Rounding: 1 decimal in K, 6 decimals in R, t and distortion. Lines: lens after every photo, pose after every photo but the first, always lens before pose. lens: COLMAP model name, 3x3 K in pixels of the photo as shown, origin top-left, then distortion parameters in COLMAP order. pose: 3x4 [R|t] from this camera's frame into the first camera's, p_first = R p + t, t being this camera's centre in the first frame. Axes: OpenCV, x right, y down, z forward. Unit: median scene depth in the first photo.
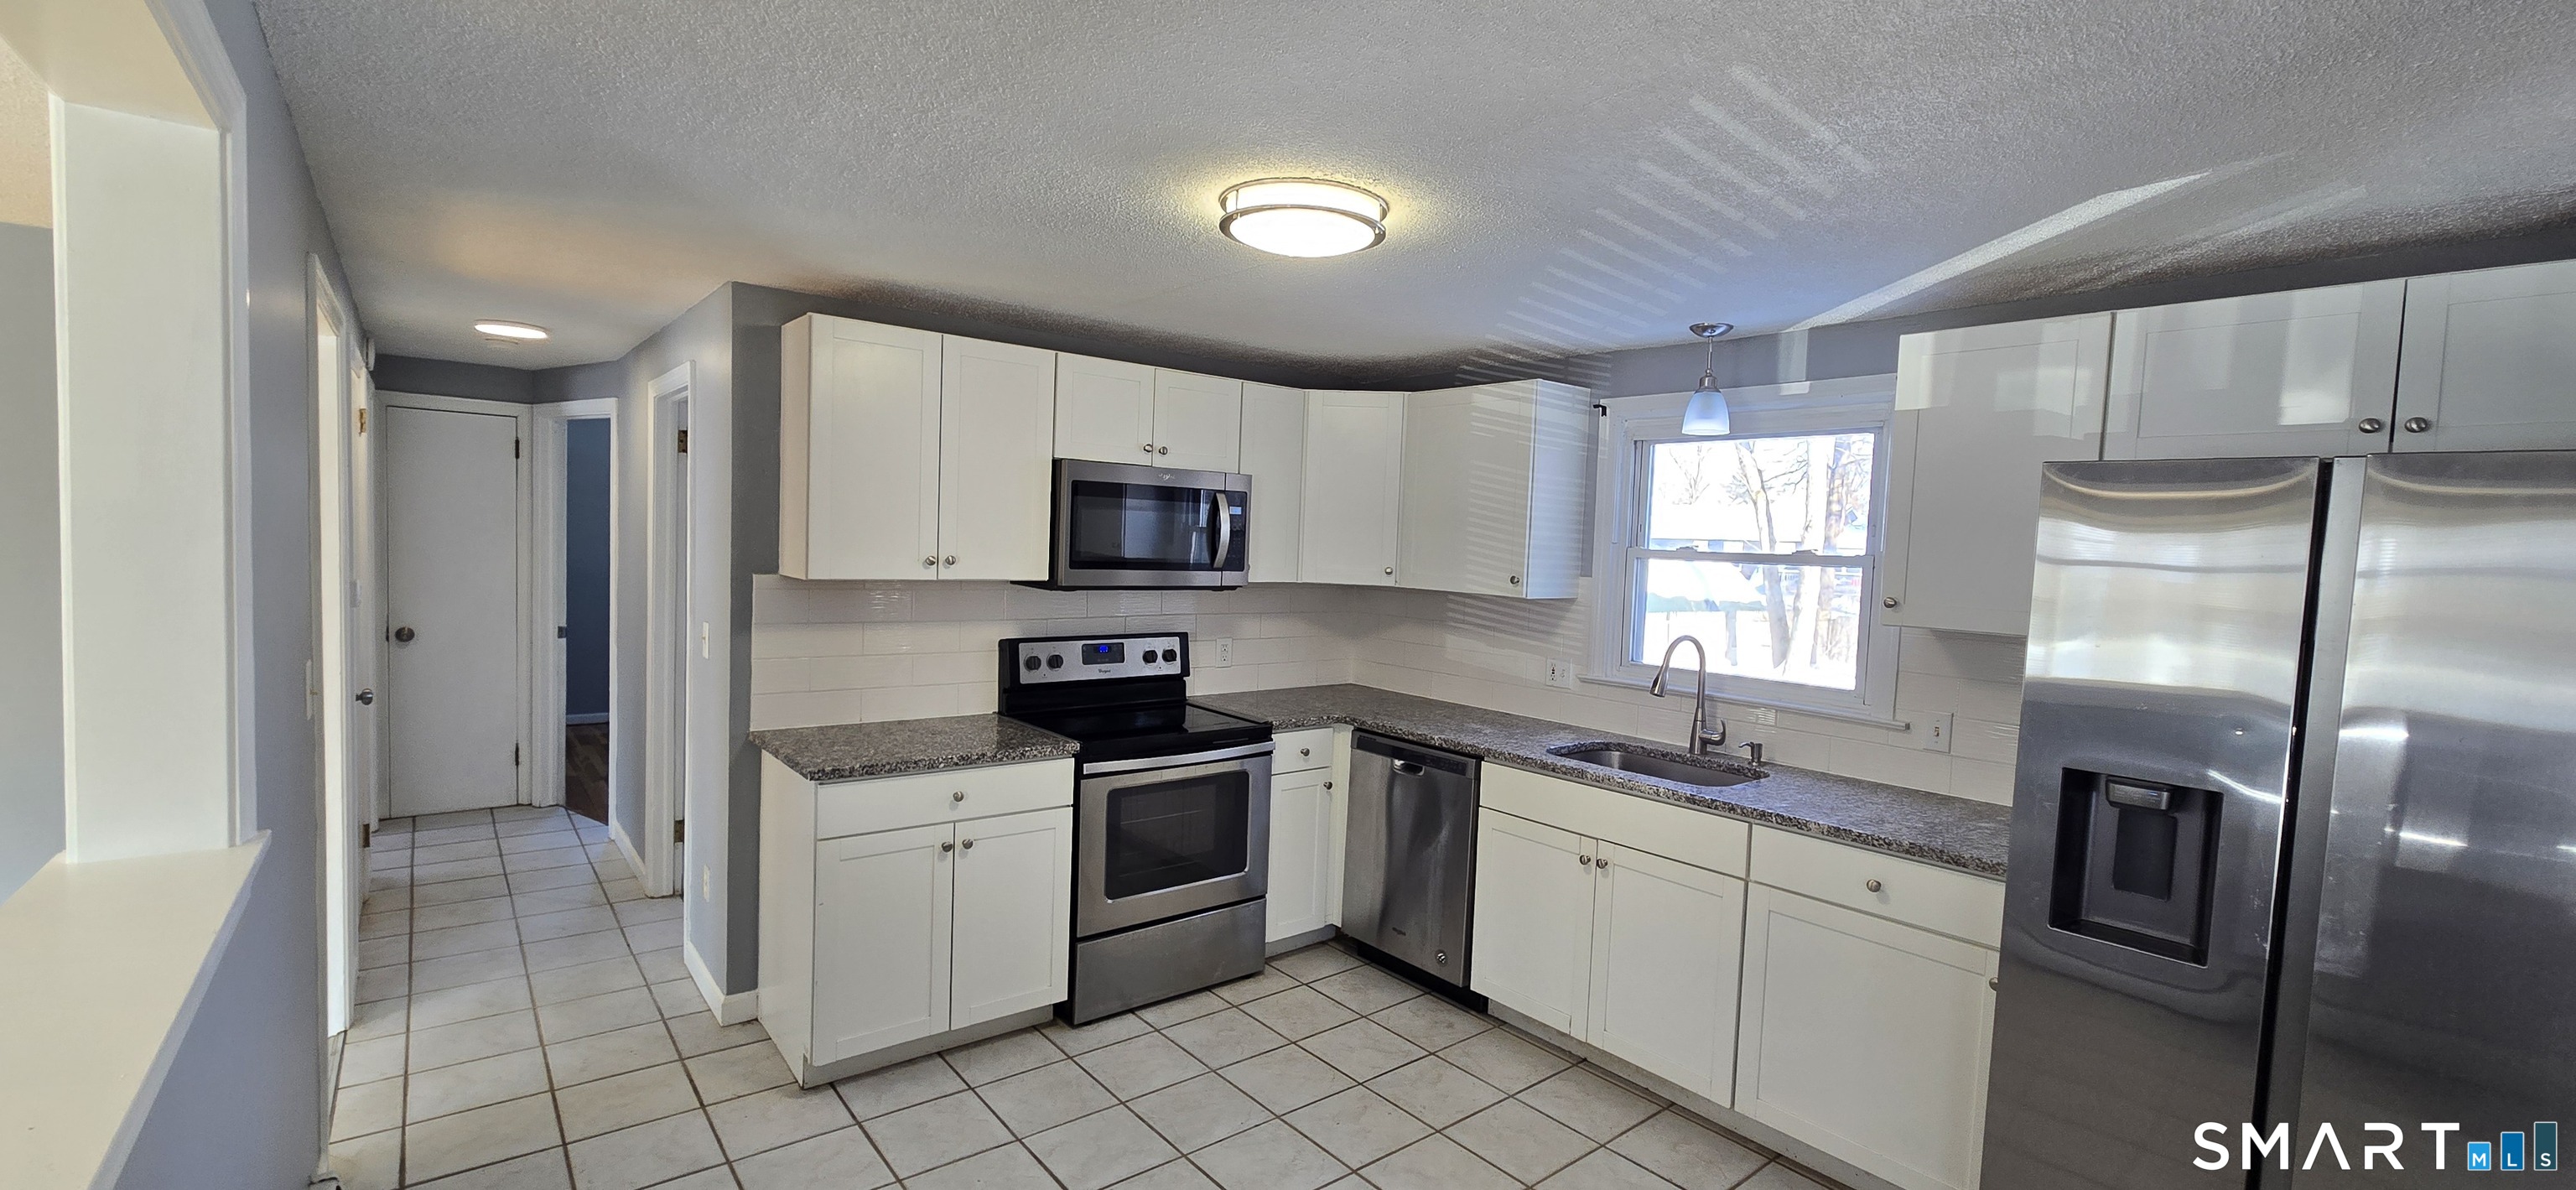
lens RADIAL K [[1055.3, 0, 1280.4], [0, 1055.3, 596.7], [0, 0, 1]] dist [-0.011877, -0.000096]
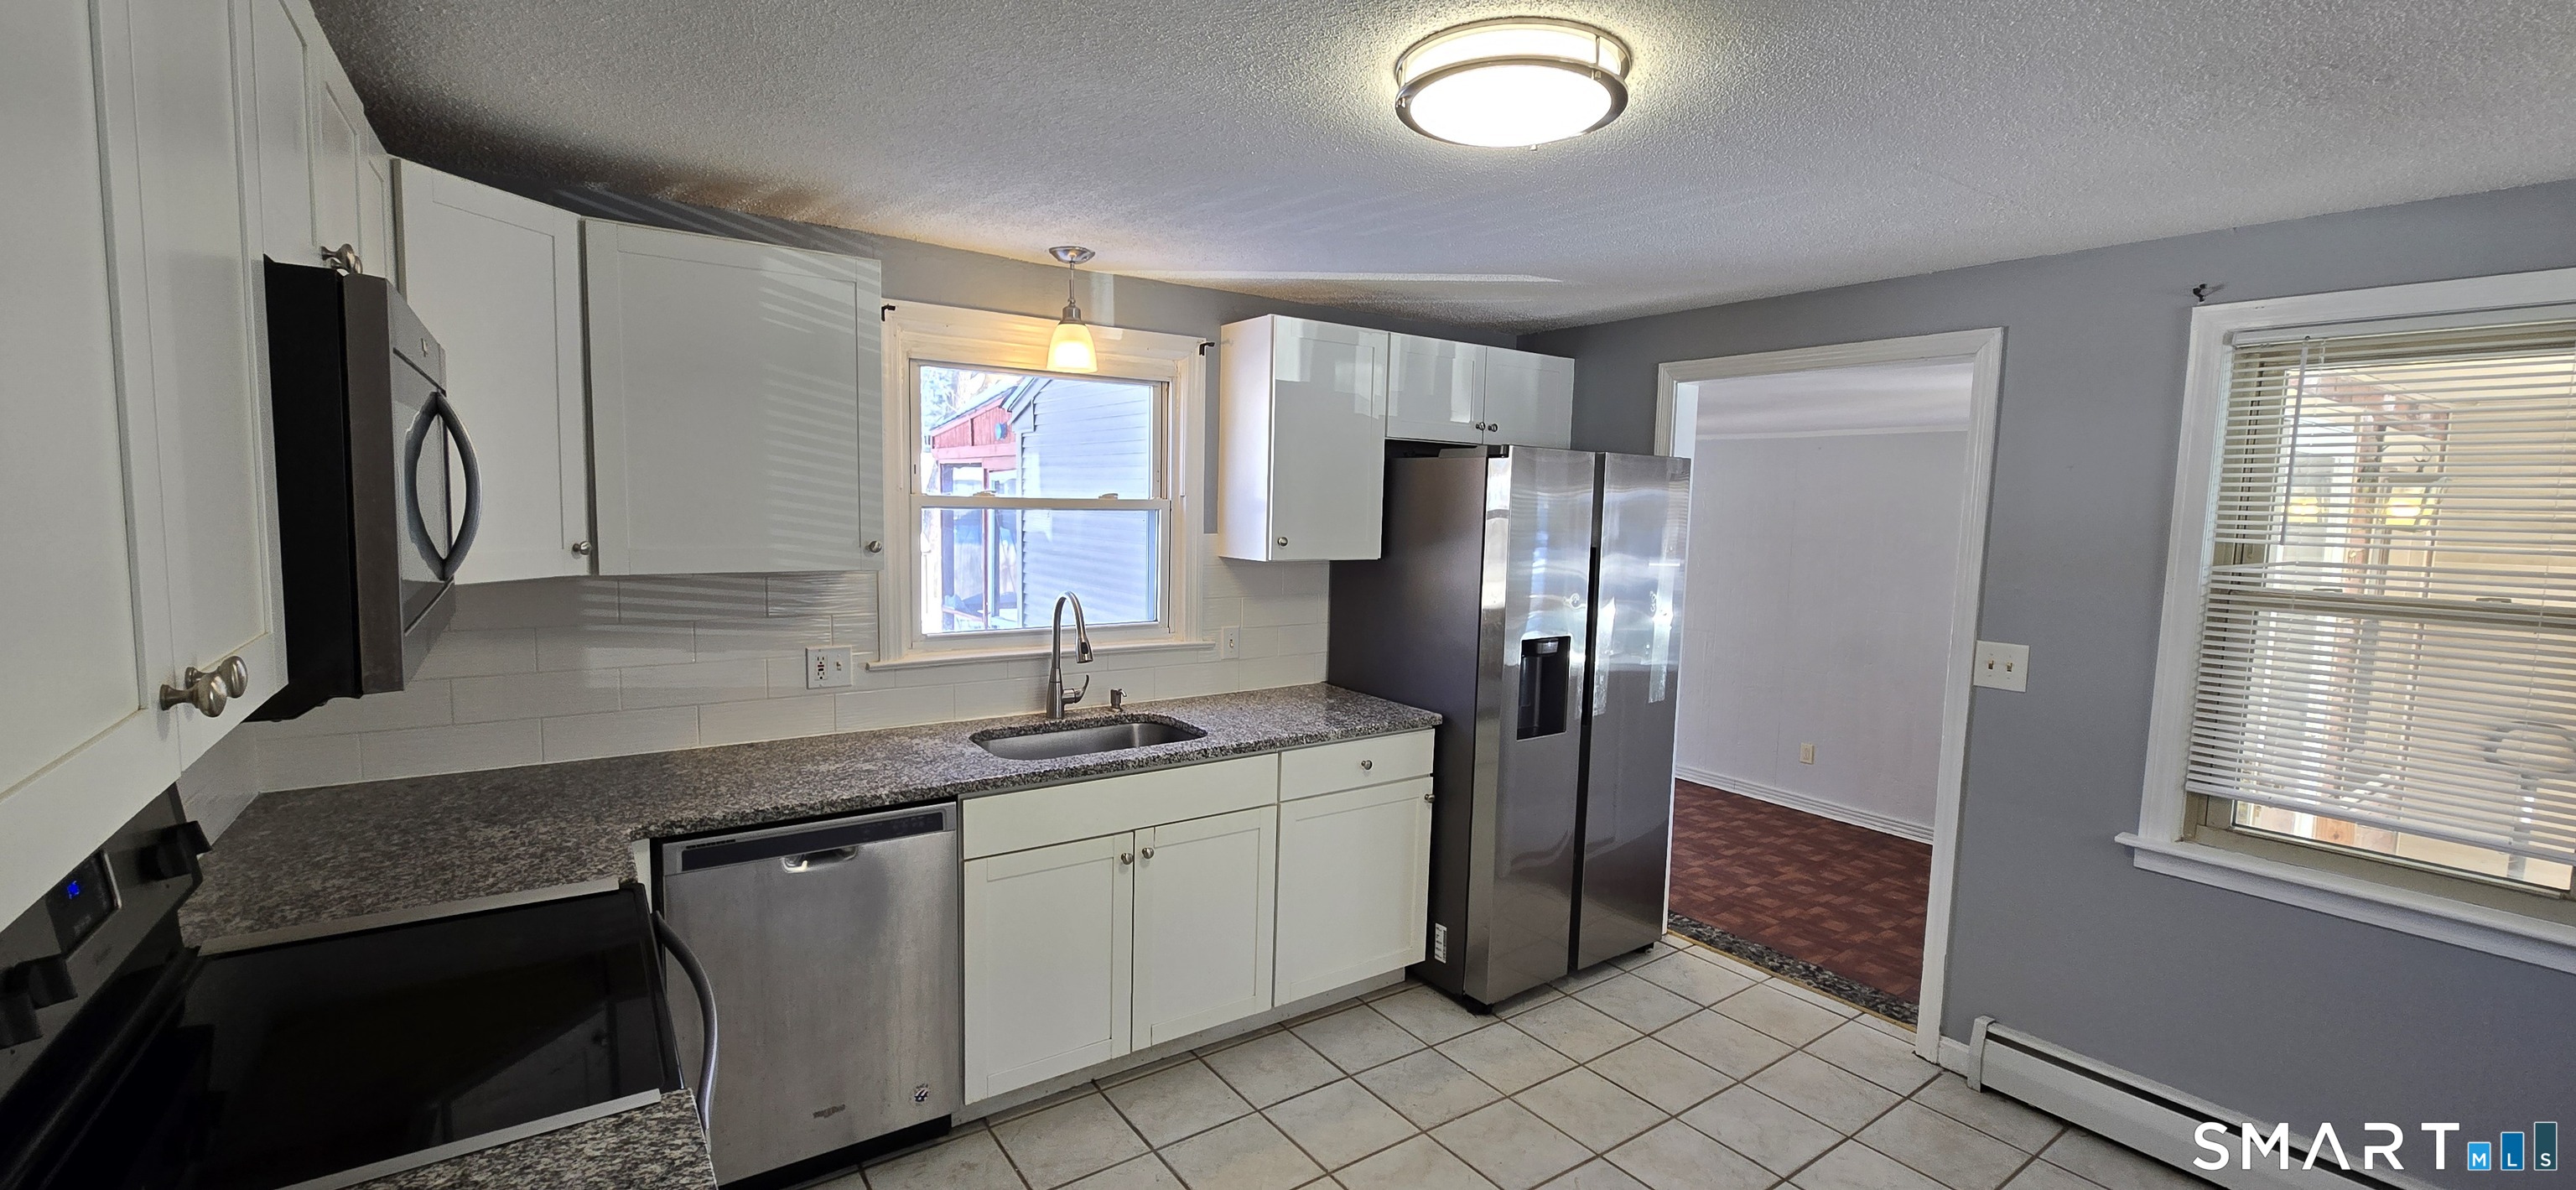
lens RADIAL K [[1055.3, 0, 1286.9], [0, 1055.3, 610.8], [0, 0, 1]] dist [-0.011877, -0.000096]
pose [[0.064902, -0.139933, 0.988032, -0.545913], [0.031734, 0.989908, 0.138115, -0.072902], [-0.997387, 0.022390, 0.068687, 0.802706]]
